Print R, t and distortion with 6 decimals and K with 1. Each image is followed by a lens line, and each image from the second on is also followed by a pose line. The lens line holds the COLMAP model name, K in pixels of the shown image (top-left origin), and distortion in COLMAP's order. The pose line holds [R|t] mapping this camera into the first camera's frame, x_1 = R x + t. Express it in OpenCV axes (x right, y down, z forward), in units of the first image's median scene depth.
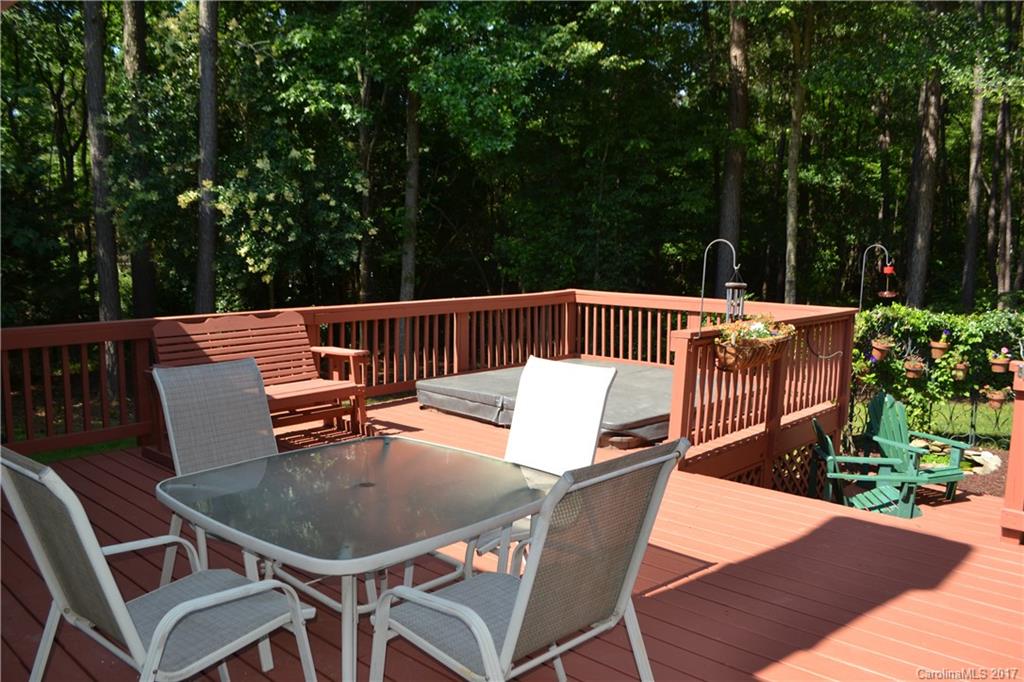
lens RADIAL K [[822.2, 0, 503.8], [0, 822.2, 346.6], [0, 0, 1]] dist [-0.080262, 0.007073]
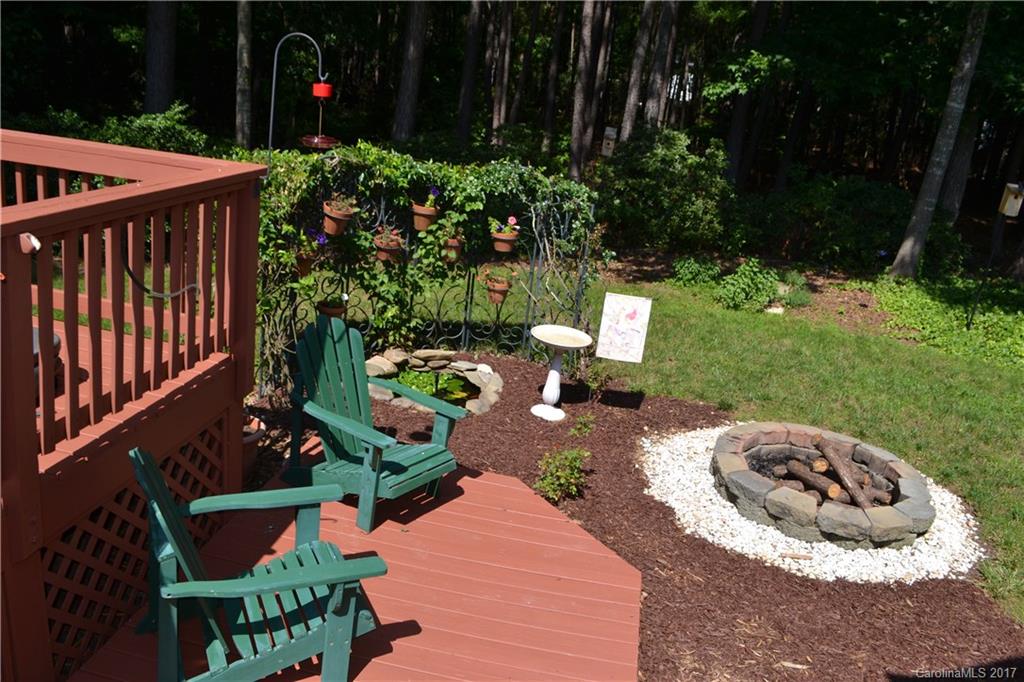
lens RADIAL K [[822.2, 0, 503.8], [0, 822.2, 346.6], [0, 0, 1]] dist [-0.080262, 0.007073]
pose [[0.836891, -0.082918, 0.541053, 0.222219], [-0.045435, 0.974525, 0.219628, -0.043449], [-0.545481, -0.208388, 0.811803, 0.393269]]
